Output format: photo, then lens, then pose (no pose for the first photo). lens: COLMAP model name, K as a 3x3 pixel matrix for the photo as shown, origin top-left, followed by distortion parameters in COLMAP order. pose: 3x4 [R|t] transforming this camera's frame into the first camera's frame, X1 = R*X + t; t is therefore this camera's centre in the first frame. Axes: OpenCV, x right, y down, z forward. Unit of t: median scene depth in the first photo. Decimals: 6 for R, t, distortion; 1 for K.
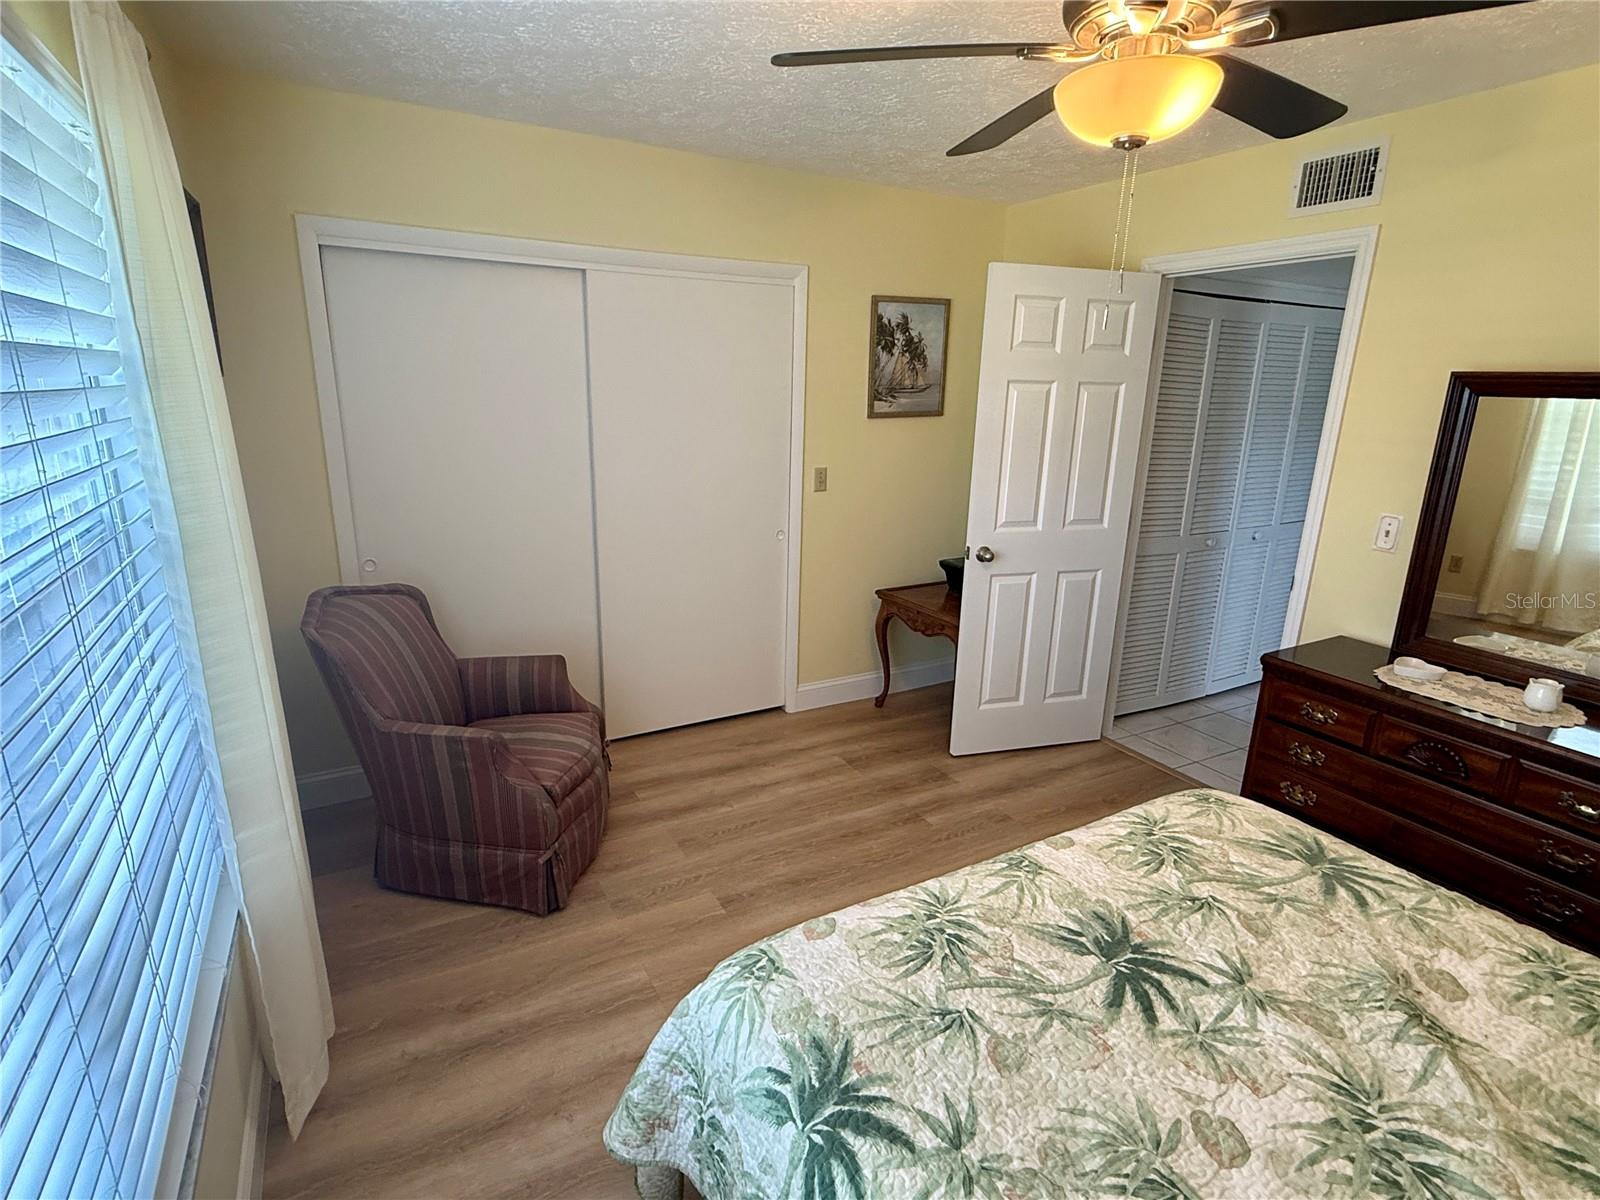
lens RADIAL K [[808.8, 0, 797.7], [0, 808.8, 603.0], [0, 0, 1]] dist [0.000285, -0.000105]
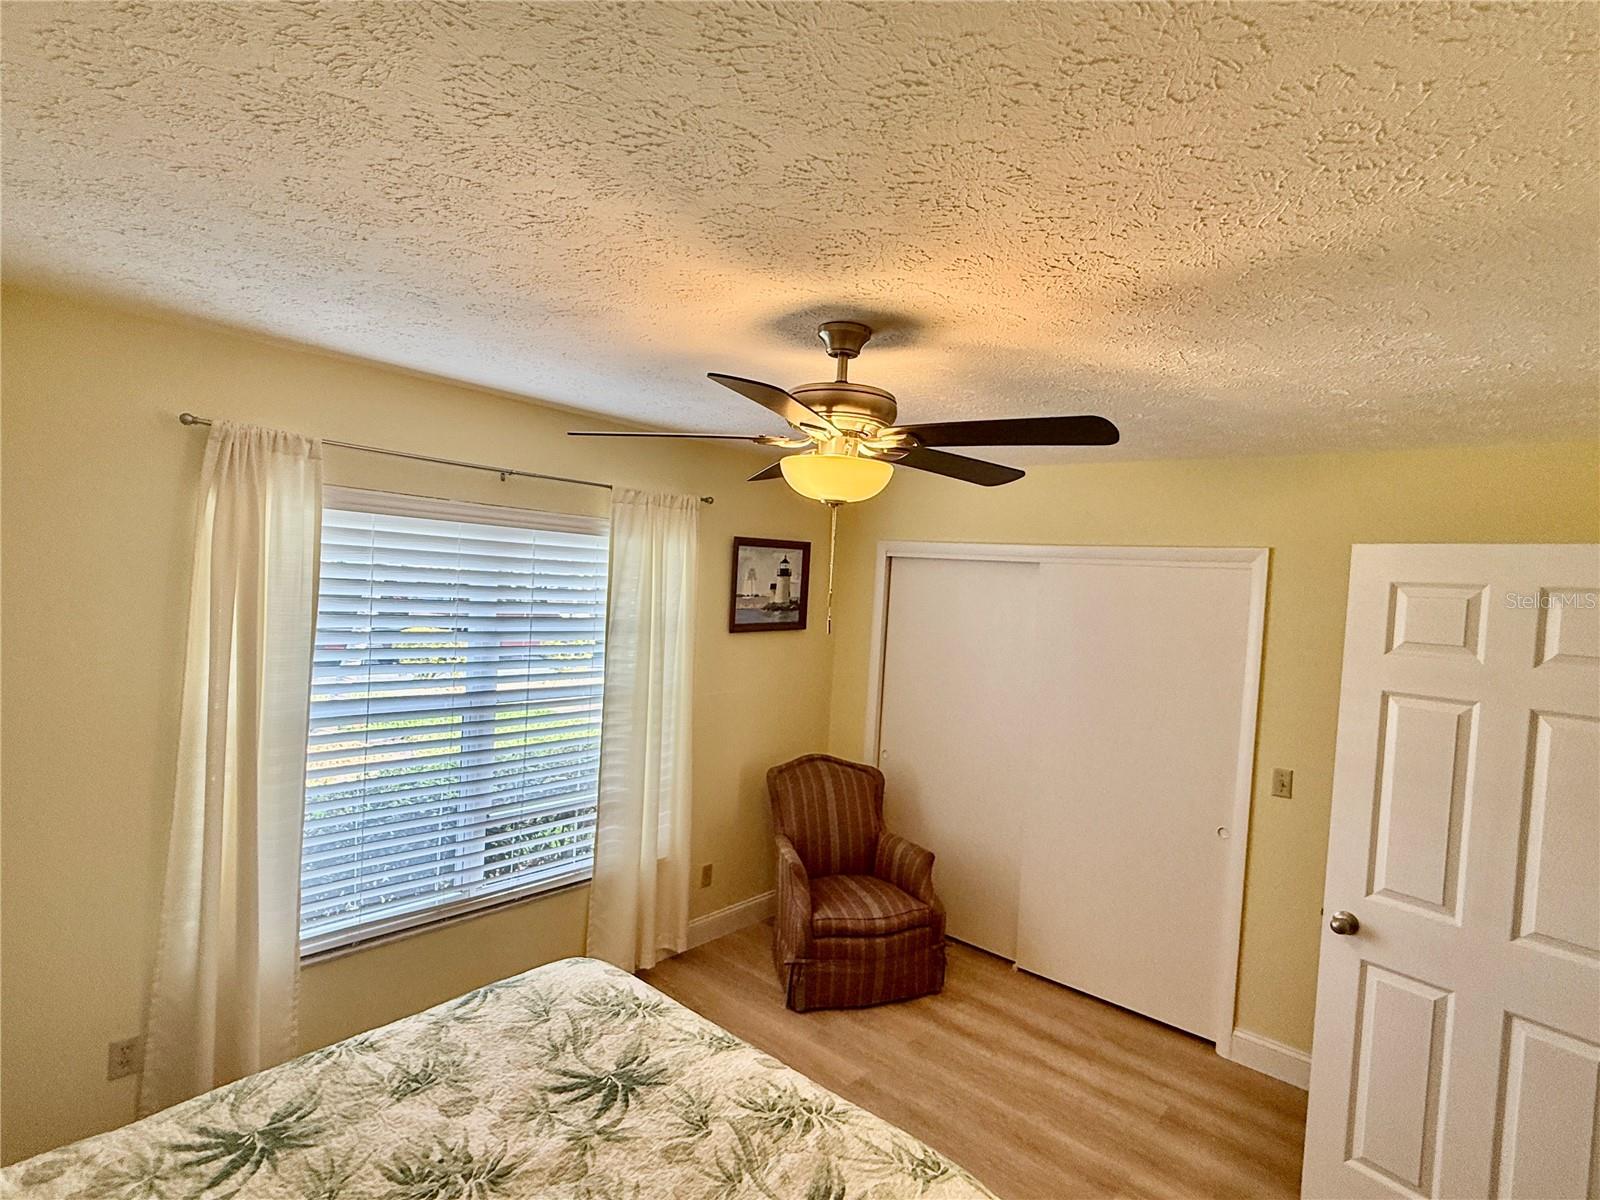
lens RADIAL K [[808.8, 0, 794.3], [0, 808.8, 607.3], [0, 0, 1]] dist [0.000285, -0.000105]
pose [[0.335672, 0.026106, -0.941617, 1.496635], [-0.300960, 0.950195, -0.080944, -0.247147], [0.892607, 0.310560, 0.326810, 0.498070]]
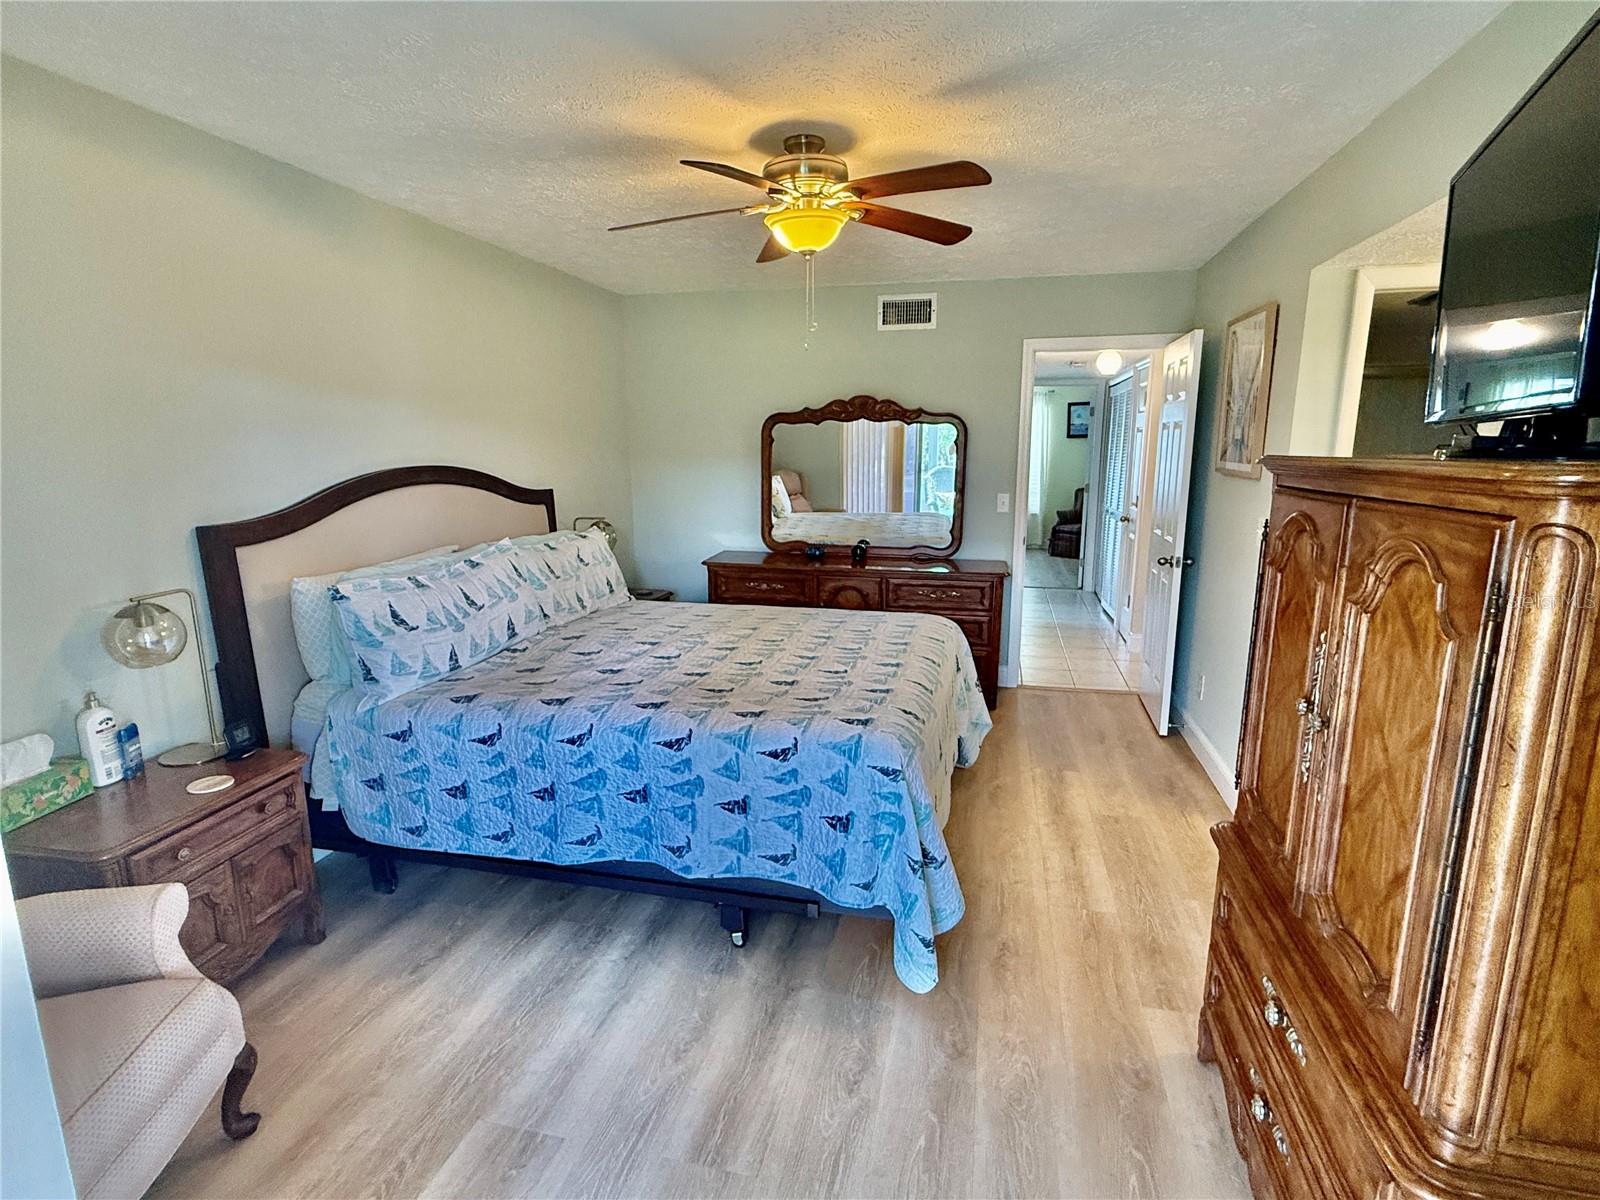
lens RADIAL K [[808.8, 0, 801.4], [0, 808.8, 603.7], [0, 0, 1]] dist [0.000285, -0.000105]
pose [[-0.673543, 0.127888, -0.728001, 5.862944], [-0.209408, 0.911549, 0.353874, -0.993209], [0.708864, 0.390798, -0.587186, 4.153208]]
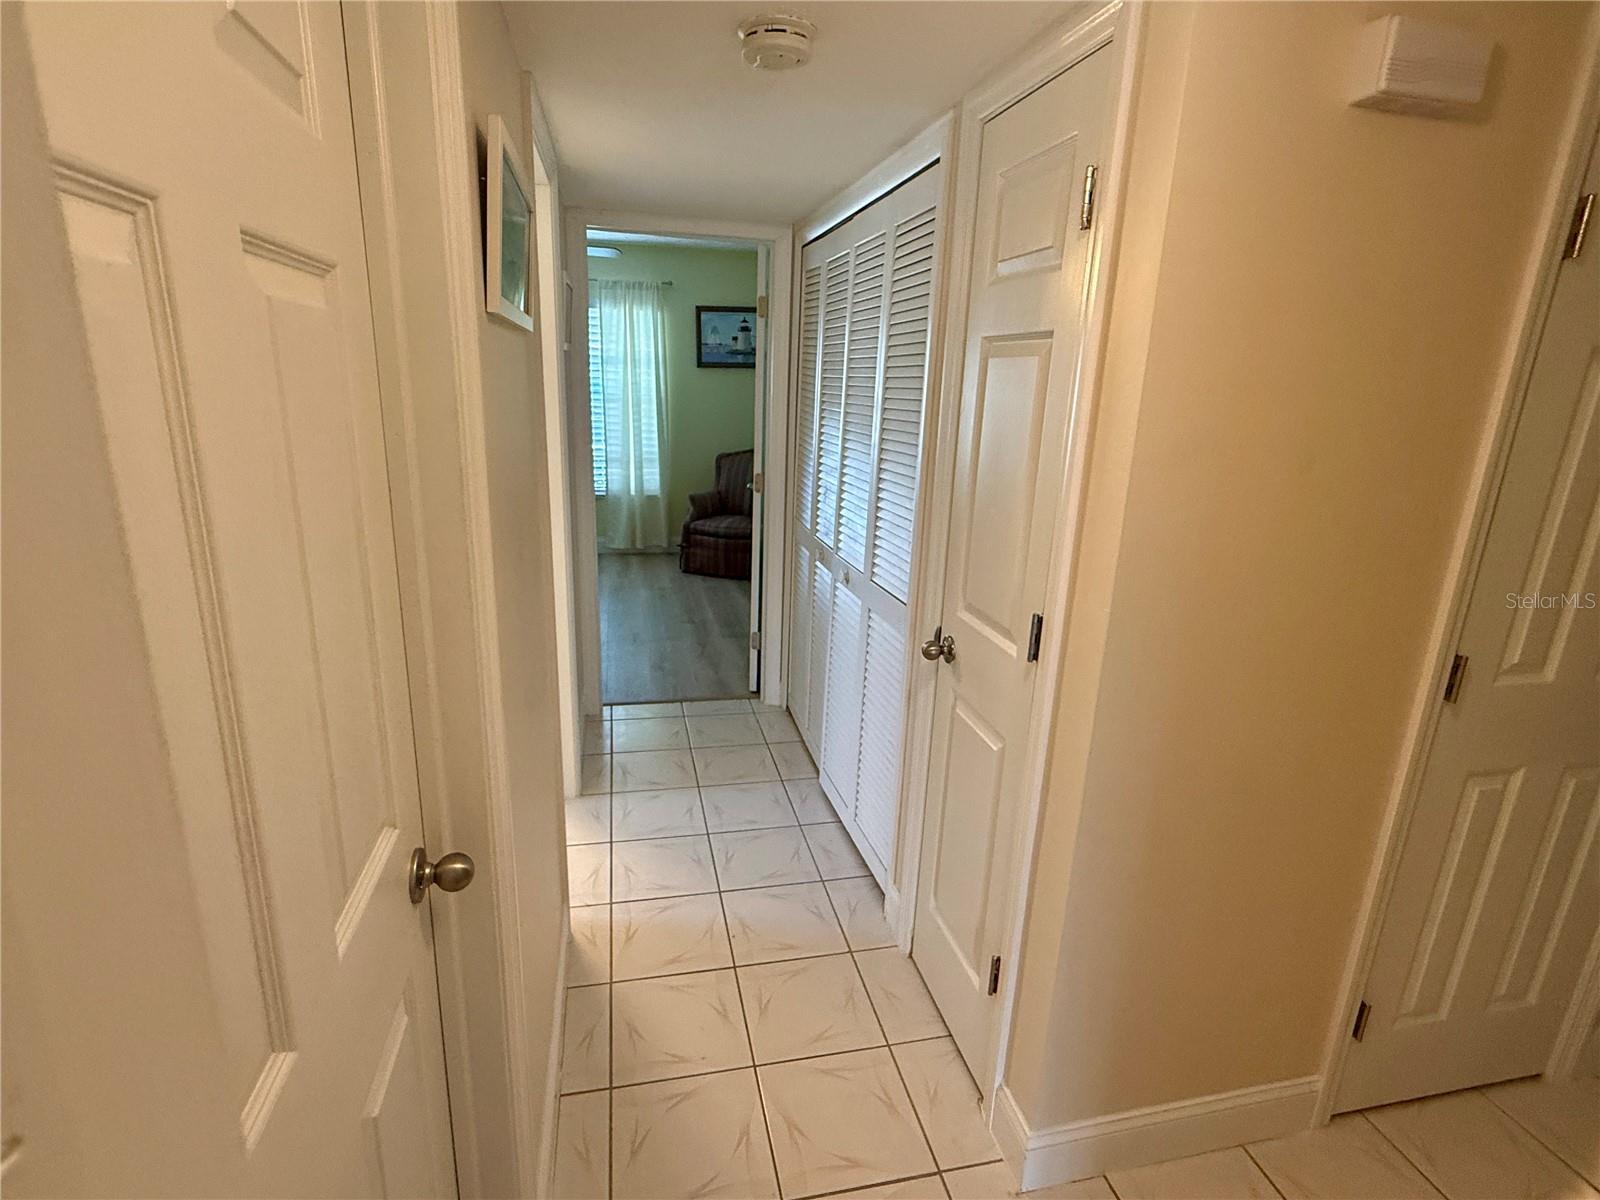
lens RADIAL K [[808.8, 0, 797.0], [0, 808.8, 603.4], [0, 0, 1]] dist [0.000285, -0.000105]
pose [[-0.286345, 0.228858, -0.930393, 3.042147], [-0.297073, 0.901992, 0.313302, -0.665962], [0.910909, 0.366107, -0.190293, 2.816951]]
